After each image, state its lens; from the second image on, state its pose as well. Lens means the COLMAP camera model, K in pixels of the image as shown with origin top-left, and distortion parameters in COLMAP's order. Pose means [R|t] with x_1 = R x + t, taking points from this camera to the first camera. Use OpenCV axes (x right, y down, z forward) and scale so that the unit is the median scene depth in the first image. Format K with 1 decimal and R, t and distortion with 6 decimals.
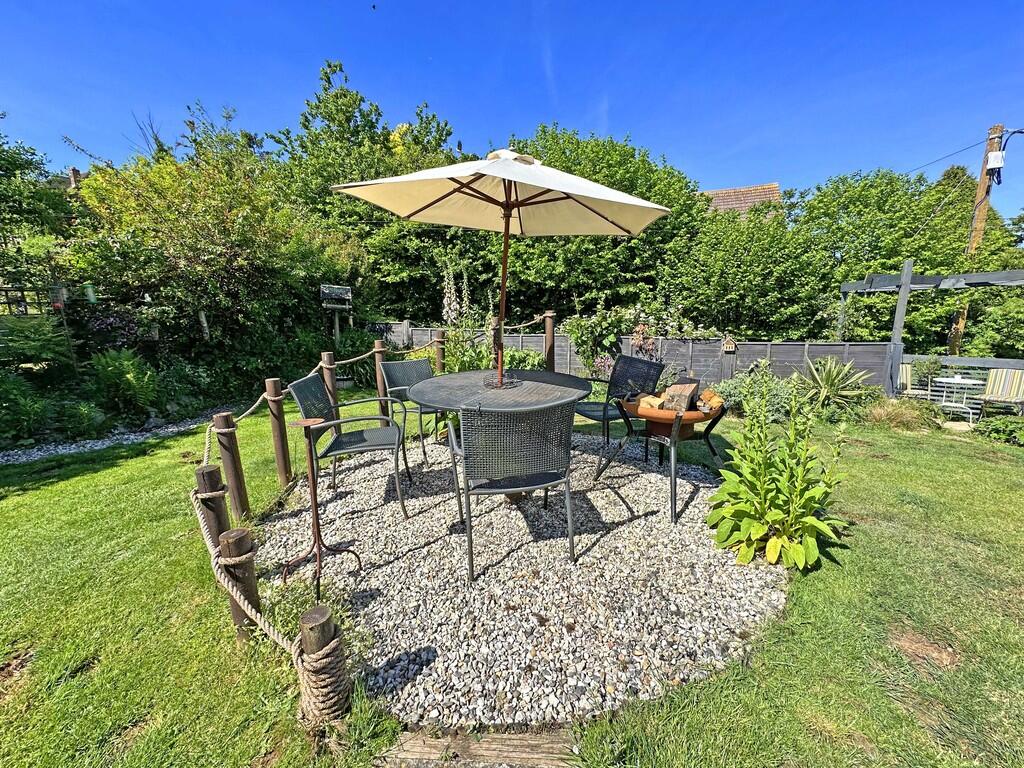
lens RADIAL K [[412.7, 0, 512.7], [0, 412.7, 384.5], [0, 0, 1]] dist [0.001582, 0.000932]
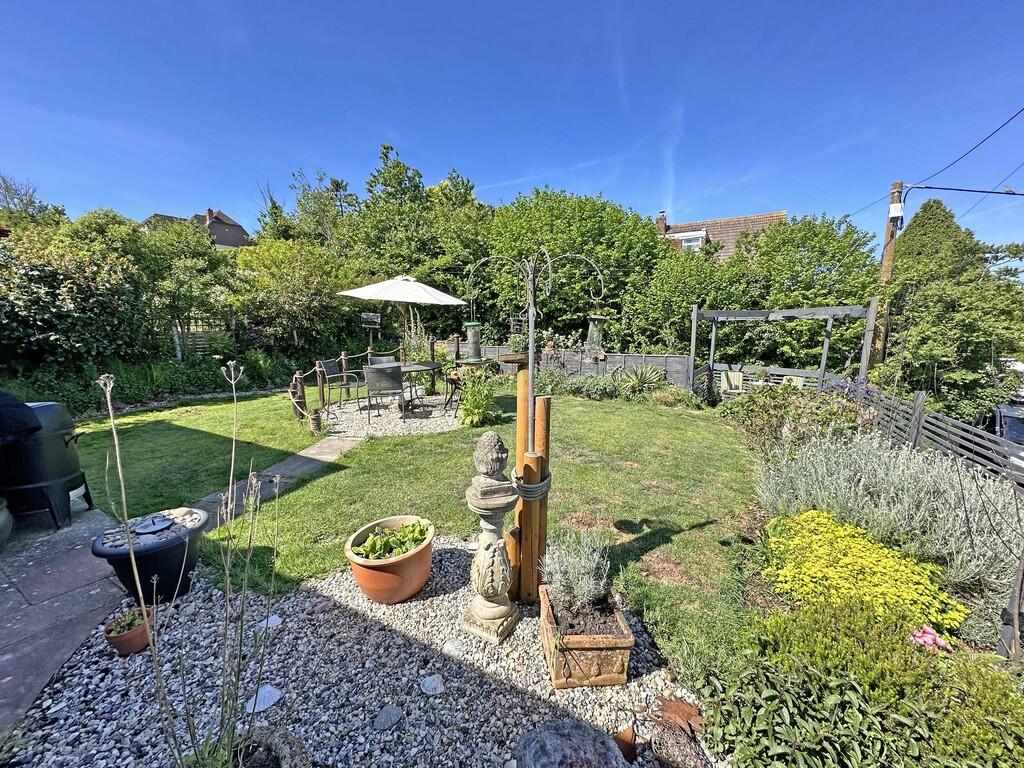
lens RADIAL K [[412.7, 0, 511.8], [0, 412.7, 387.4], [0, 0, 1]] dist [0.001582, 0.000932]
pose [[0.987174, 0.035792, -0.155581, 0.245595], [-0.038983, 0.999086, -0.017510, 0.036454], [0.154812, 0.023350, 0.987668, -0.326079]]
